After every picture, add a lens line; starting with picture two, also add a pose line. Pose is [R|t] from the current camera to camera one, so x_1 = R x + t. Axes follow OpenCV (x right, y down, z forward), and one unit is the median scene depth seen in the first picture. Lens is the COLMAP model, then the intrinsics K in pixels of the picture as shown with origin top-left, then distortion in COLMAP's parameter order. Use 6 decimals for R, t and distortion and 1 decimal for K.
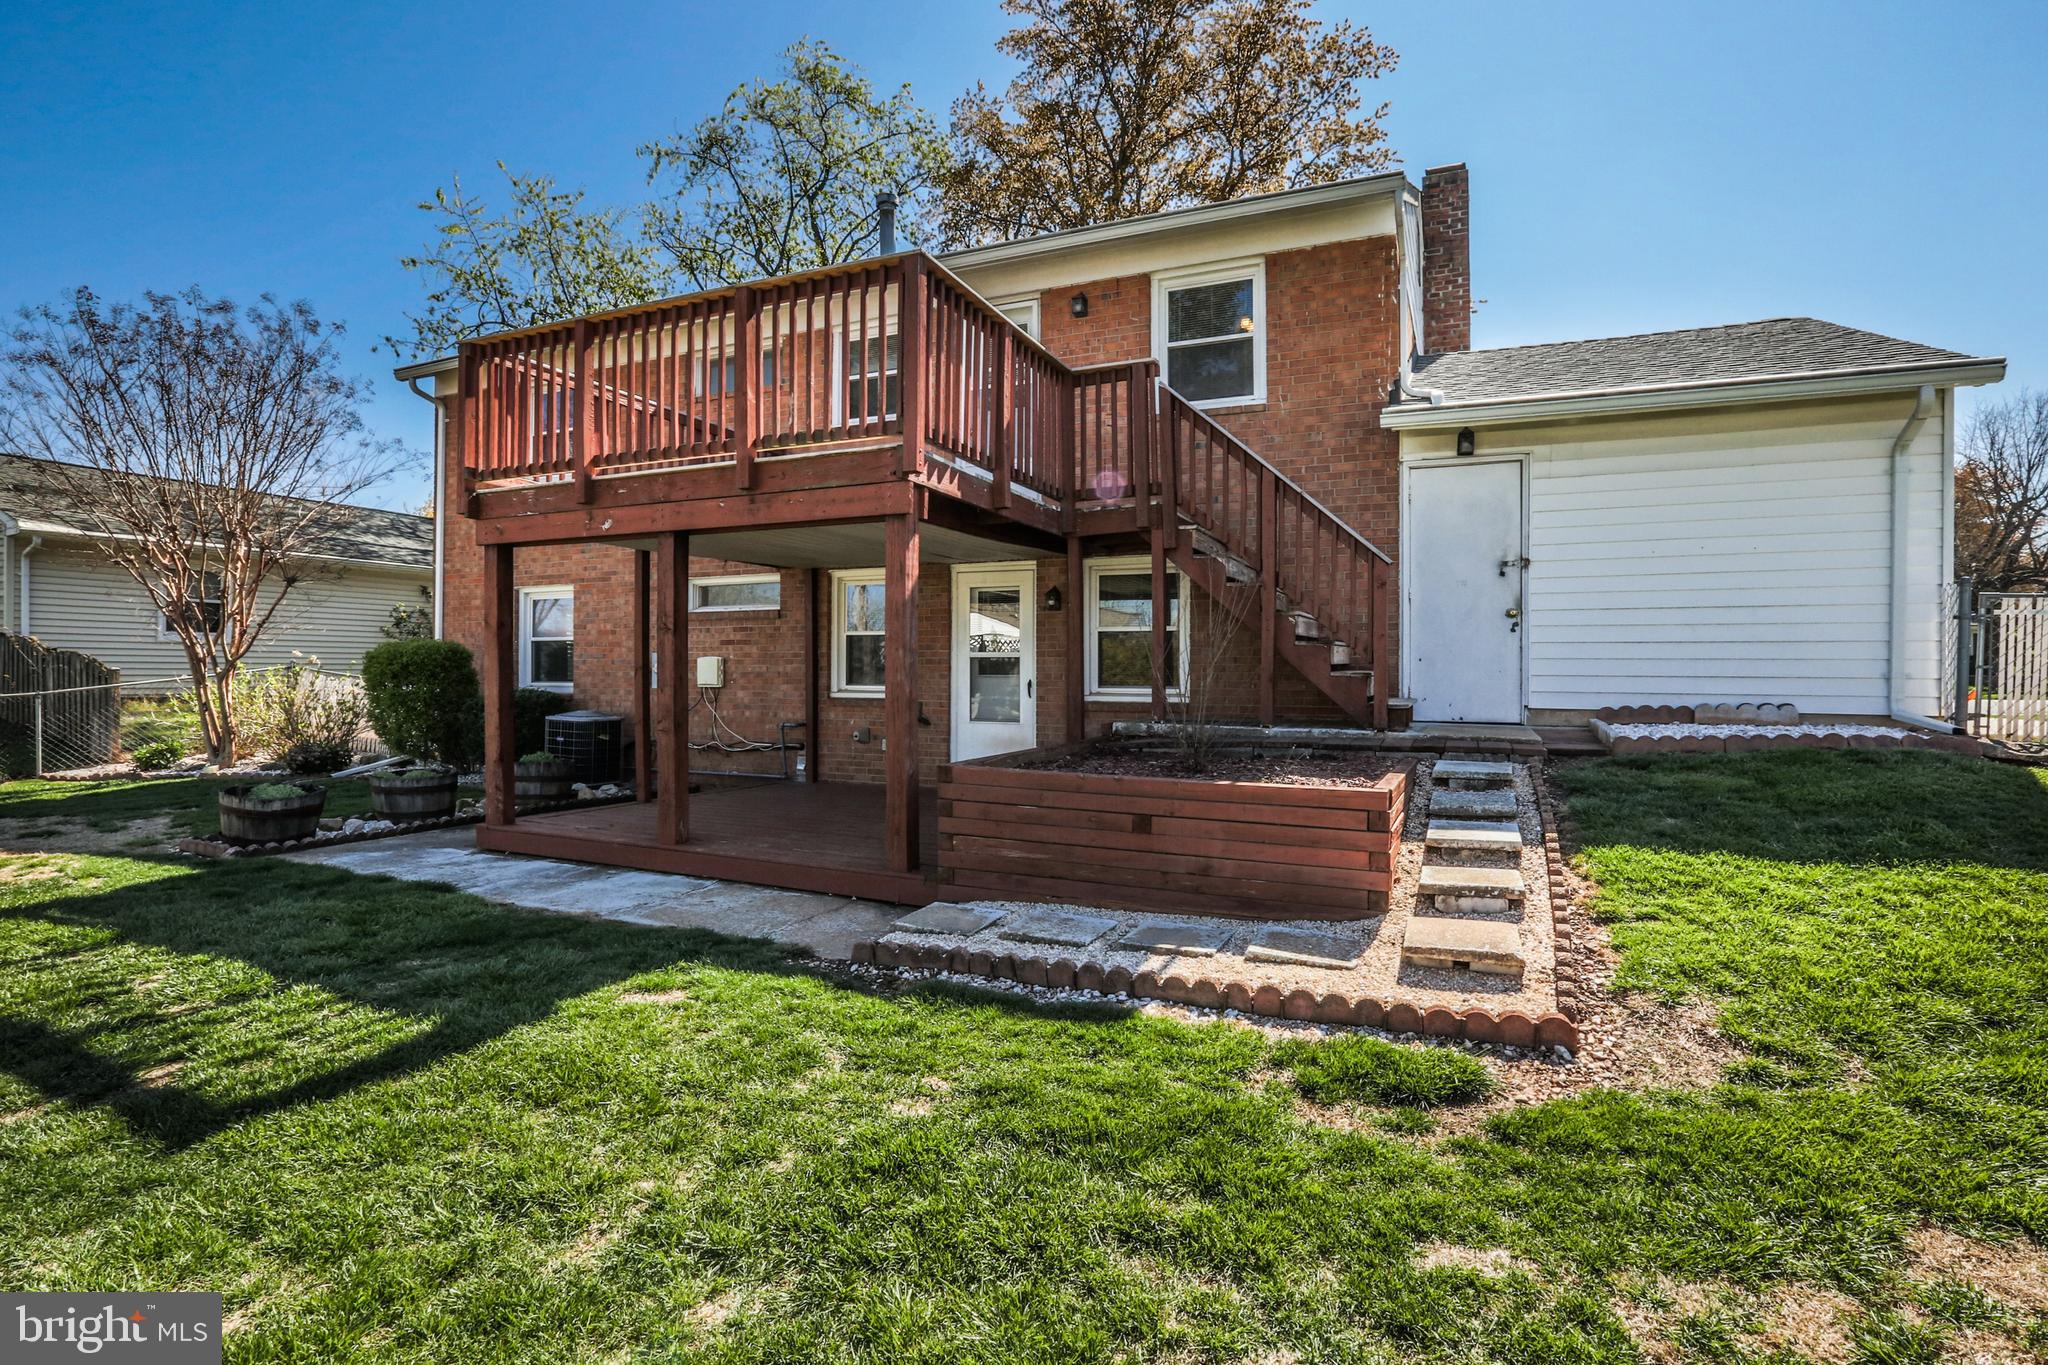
lens RADIAL K [[945.1, 0, 995.5], [0, 945.1, 696.7], [0, 0, 1]] dist [-0.008761, 0.000011]
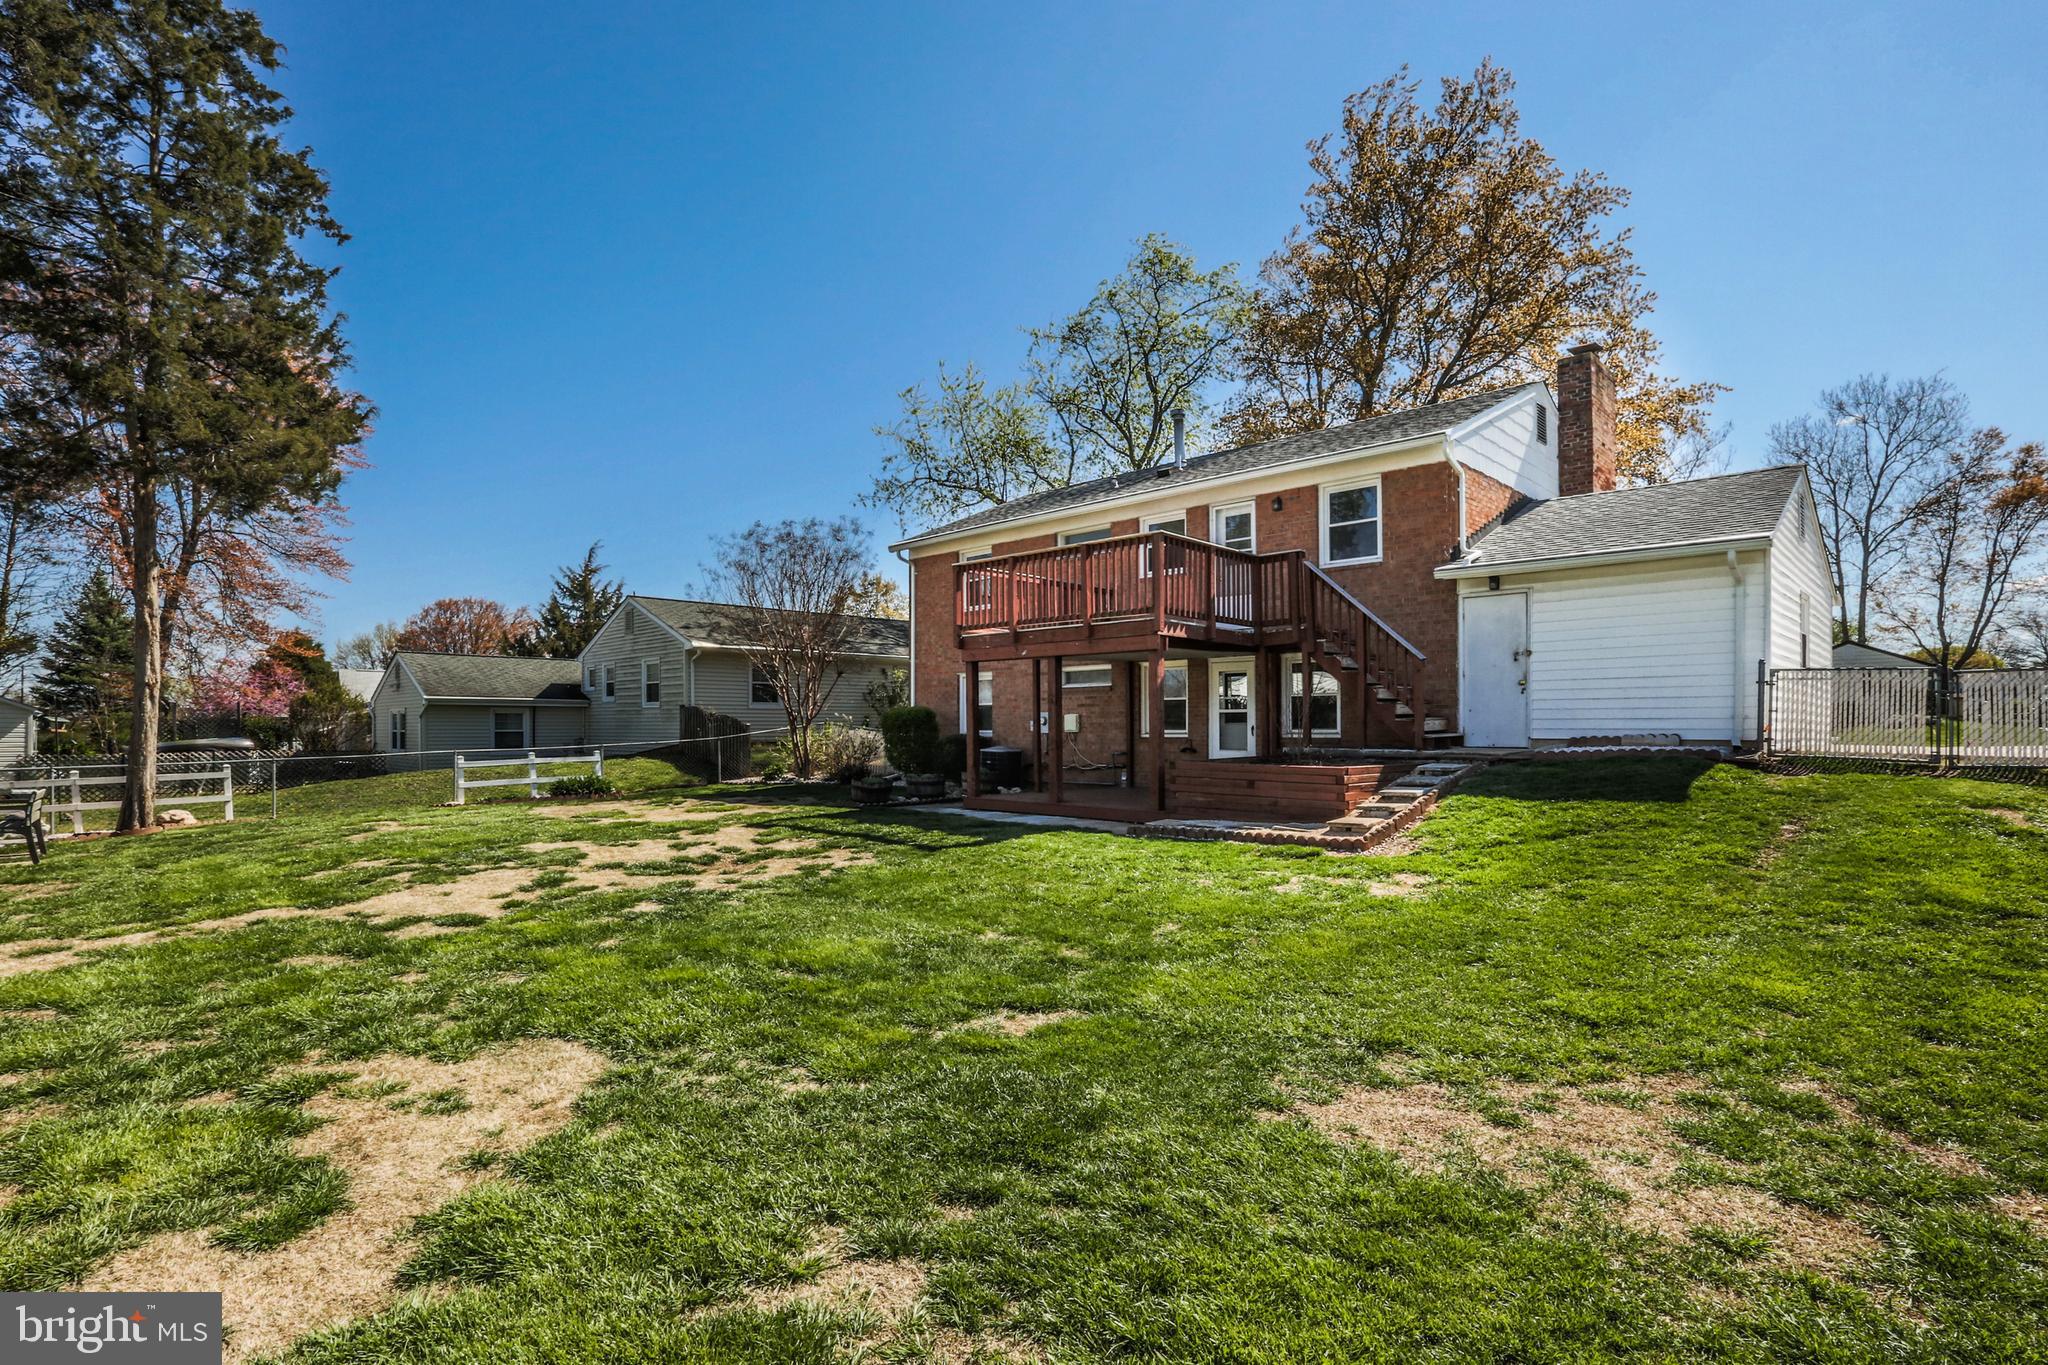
lens RADIAL K [[998.1, 0, 1022.4], [0, 998.1, 729.4], [0, 0, 1]] dist [-0.067568, 0.000129]
pose [[0.941057, -0.009213, -0.338124, 0.256853], [0.002975, 0.999816, -0.018963, 0.023011], [0.338236, 0.016840, 0.940911, -0.836372]]
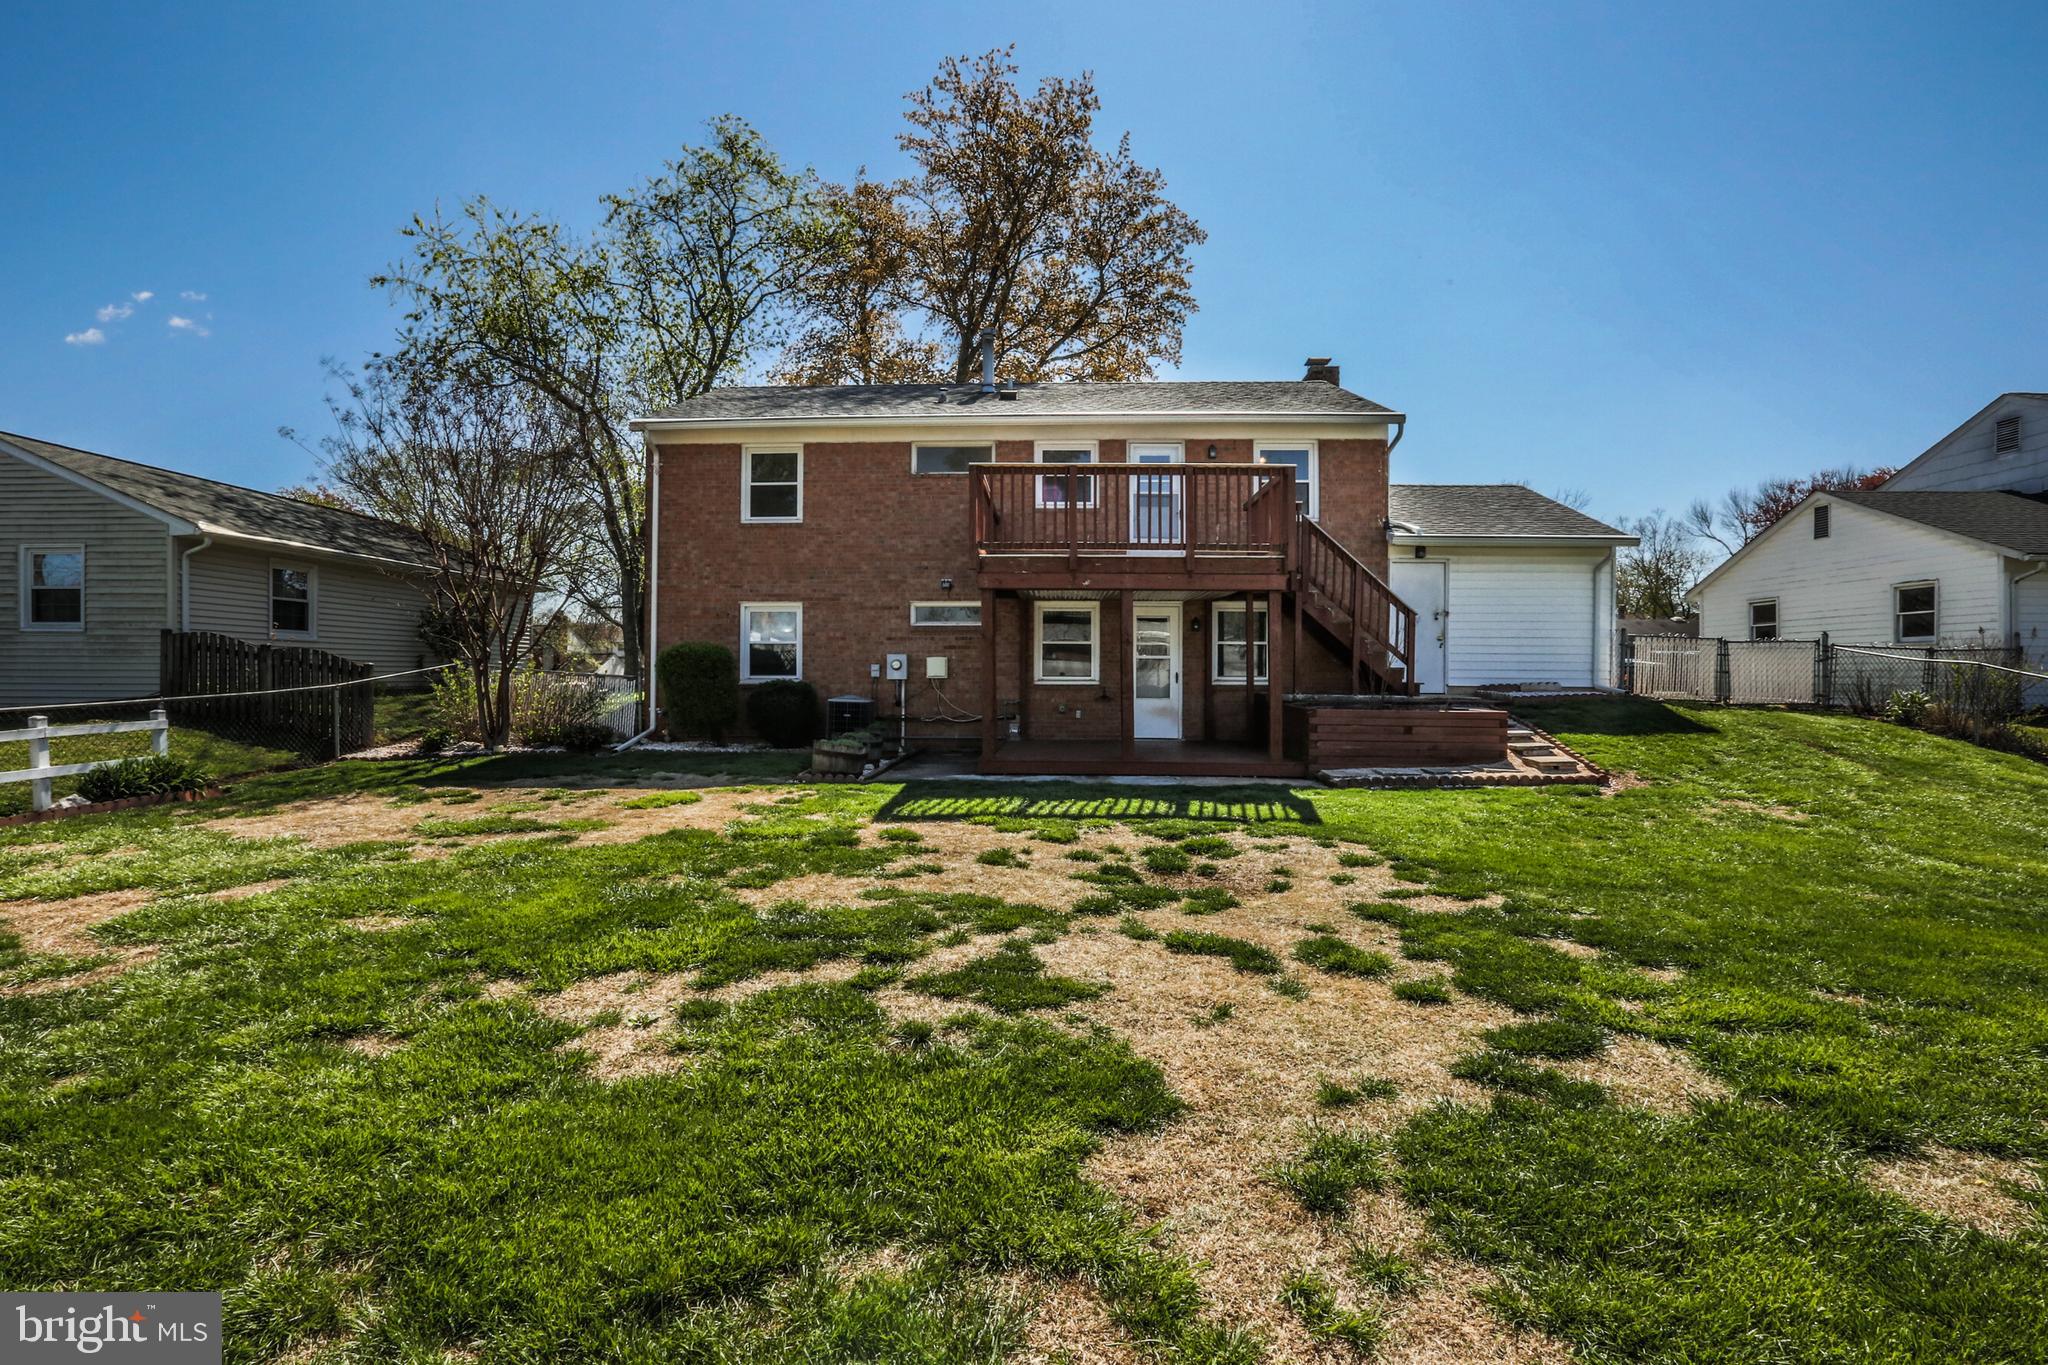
lens RADIAL K [[911.7, 0, 1023.4], [0, 911.7, 699.5], [0, 0, 1]] dist [-0.000216, 0.000012]
pose [[0.935182, -0.011426, 0.353984, -0.843144], [0.009451, 0.999929, 0.007308, 0.016627], [-0.354042, -0.003489, 0.935223, -0.436306]]
